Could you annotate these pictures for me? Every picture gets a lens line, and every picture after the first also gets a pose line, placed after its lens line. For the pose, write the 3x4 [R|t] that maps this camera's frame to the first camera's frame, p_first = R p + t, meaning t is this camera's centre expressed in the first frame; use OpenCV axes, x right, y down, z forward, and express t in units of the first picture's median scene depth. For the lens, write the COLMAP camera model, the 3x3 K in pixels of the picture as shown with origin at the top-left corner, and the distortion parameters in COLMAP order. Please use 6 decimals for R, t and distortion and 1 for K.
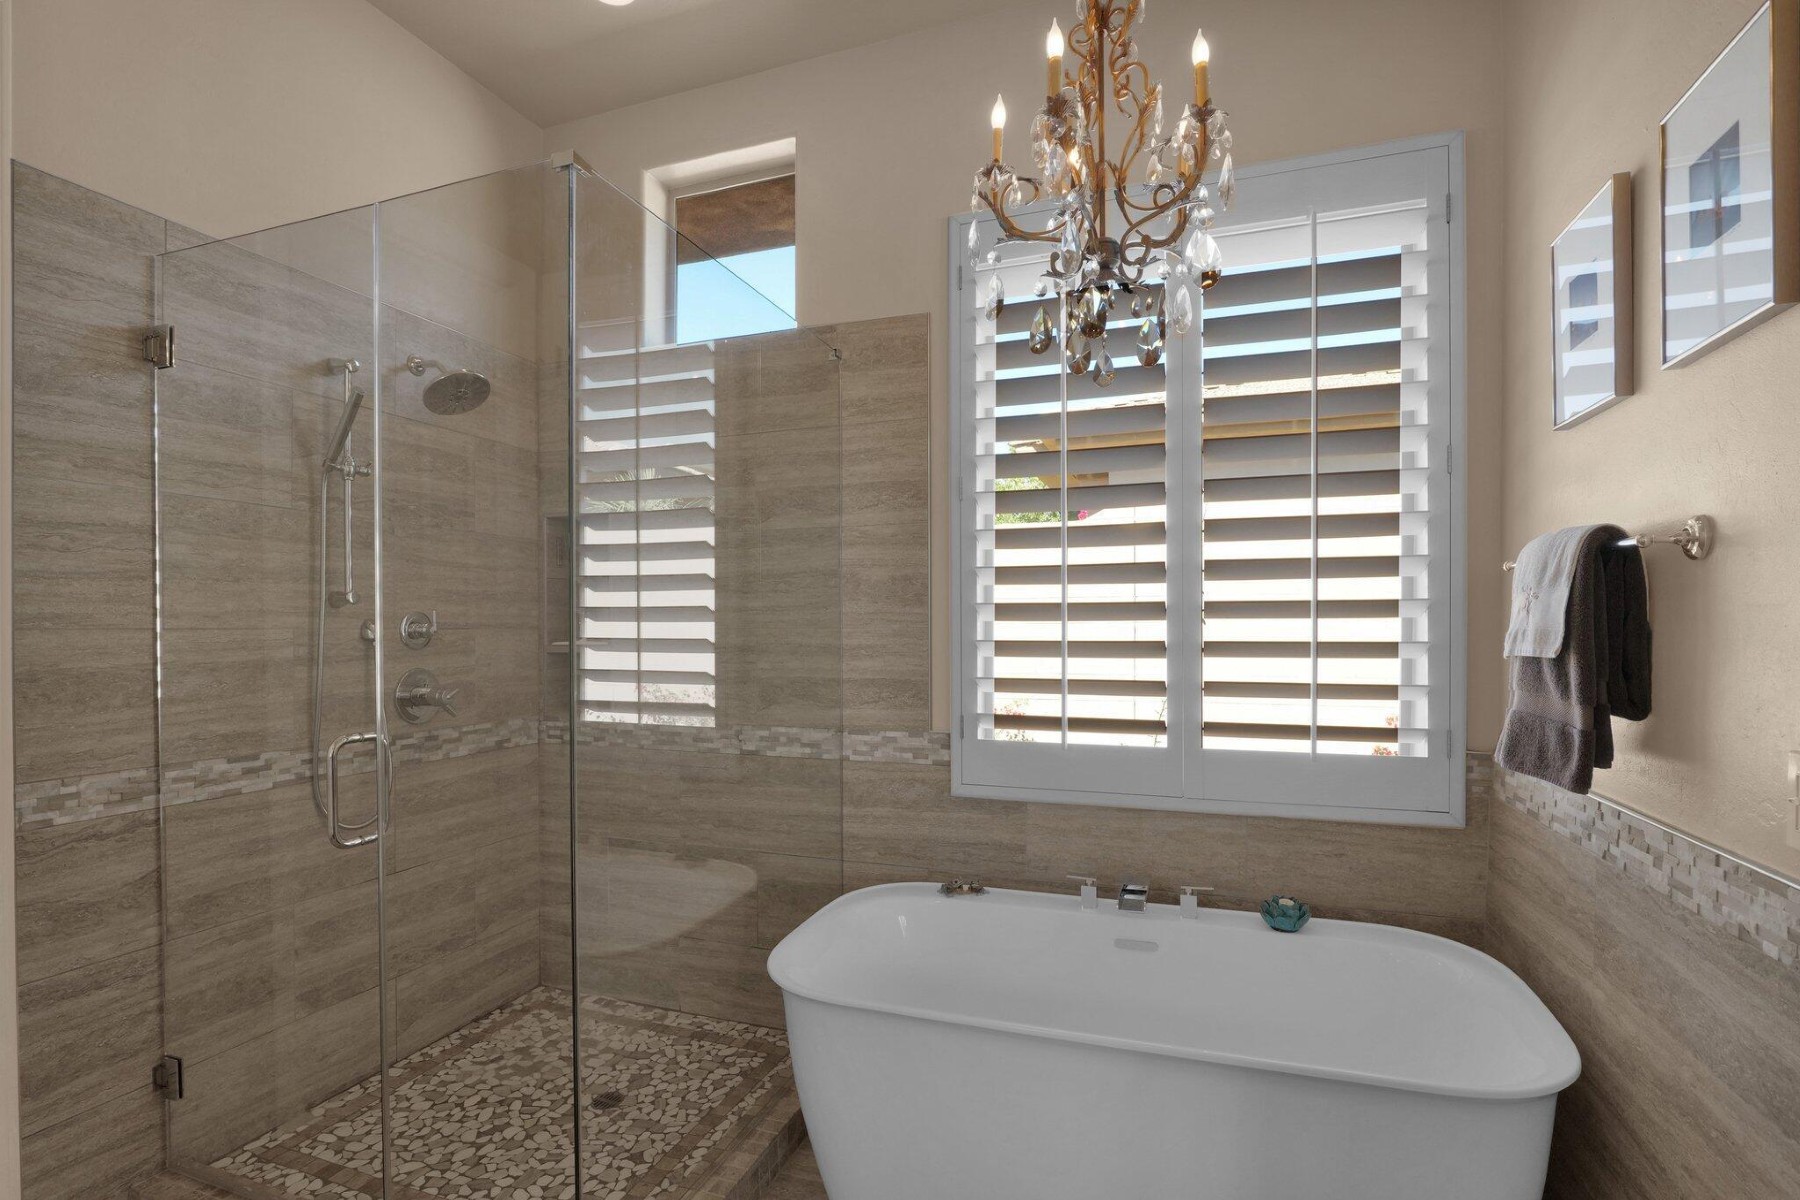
lens RADIAL K [[851.1, 0, 898.4], [0, 851.1, 635.9], [0, 0, 1]] dist [-0.015256, 0.000979]
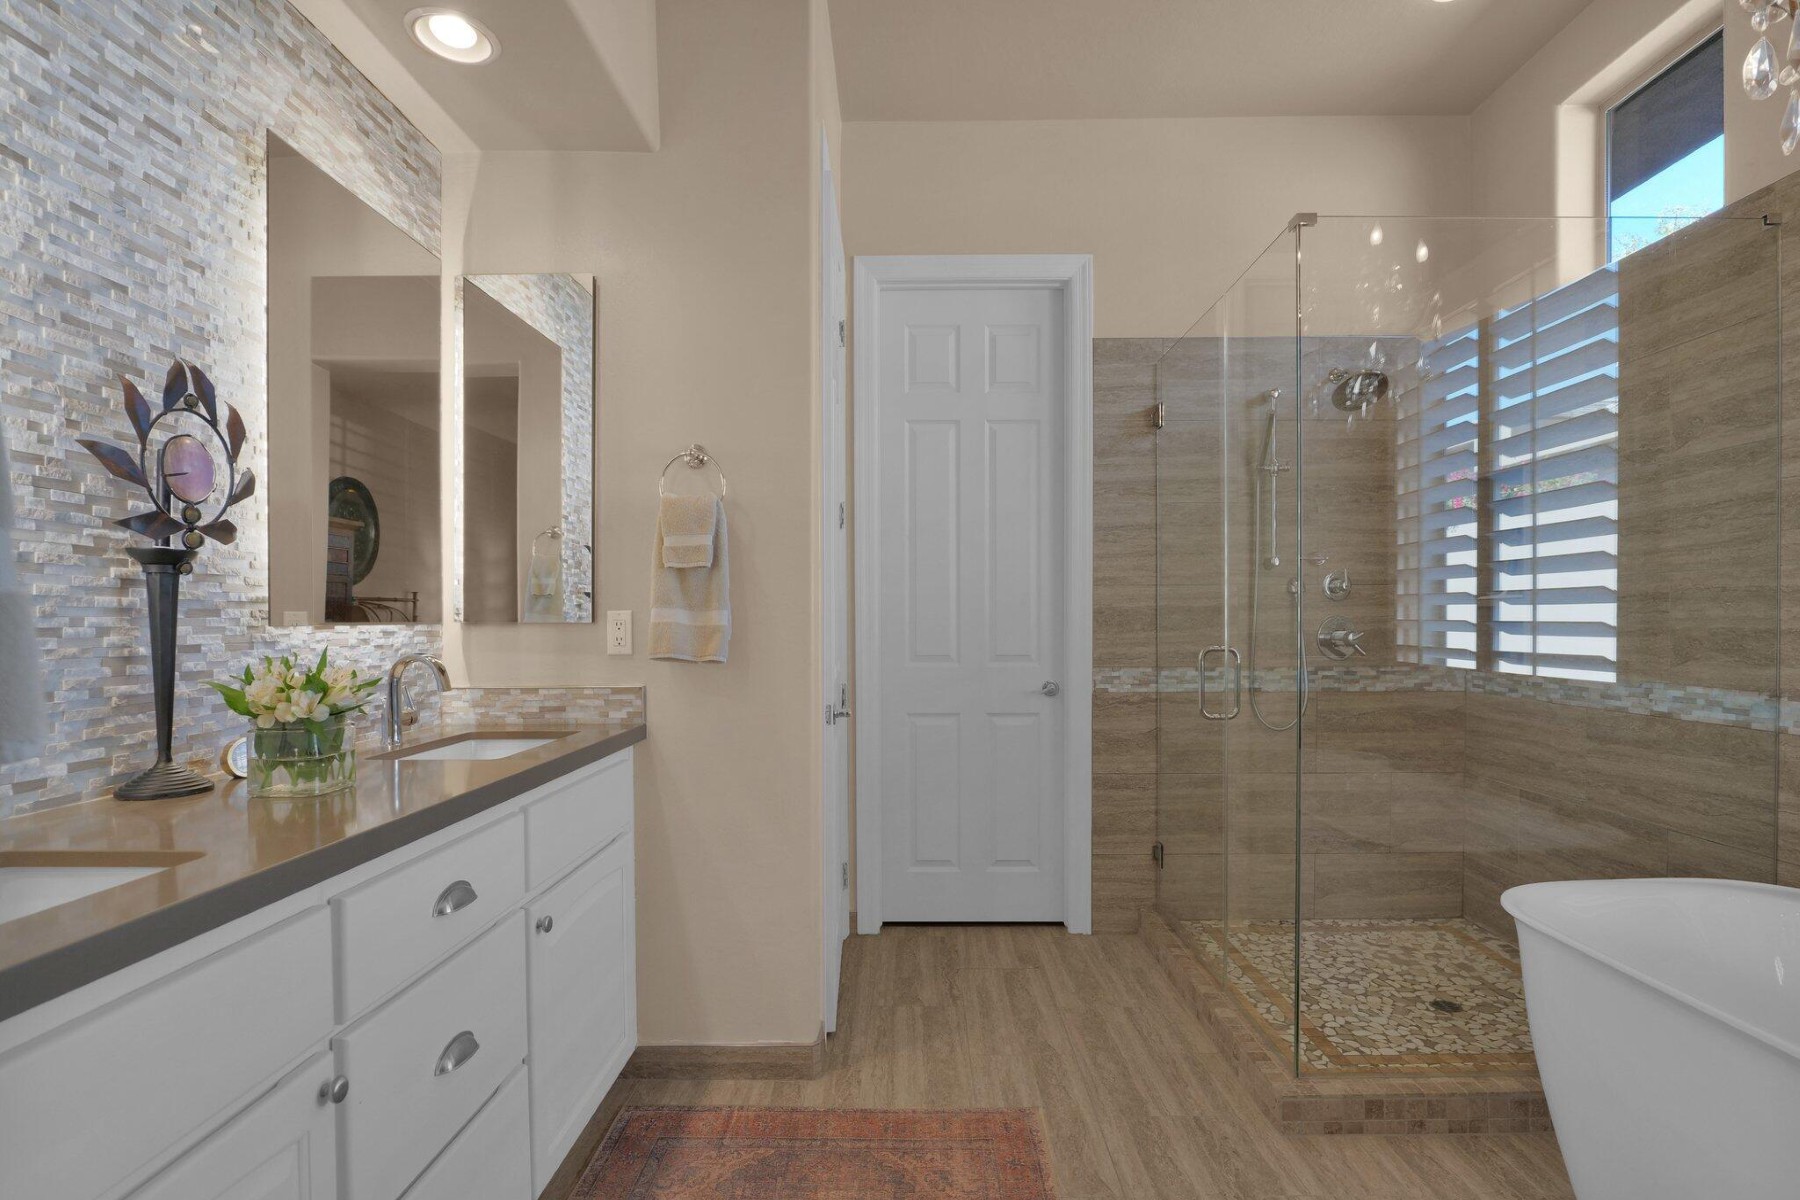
lens RADIAL K [[851.1, 0, 898.4], [0, 851.1, 635.9], [0, 0, 1]] dist [-0.015256, 0.000979]
pose [[0.320302, 0.019819, -0.947108, 0.412508], [-0.007351, 0.999803, 0.018435, 0.048268], [0.947287, 0.001058, 0.320385, -0.023886]]
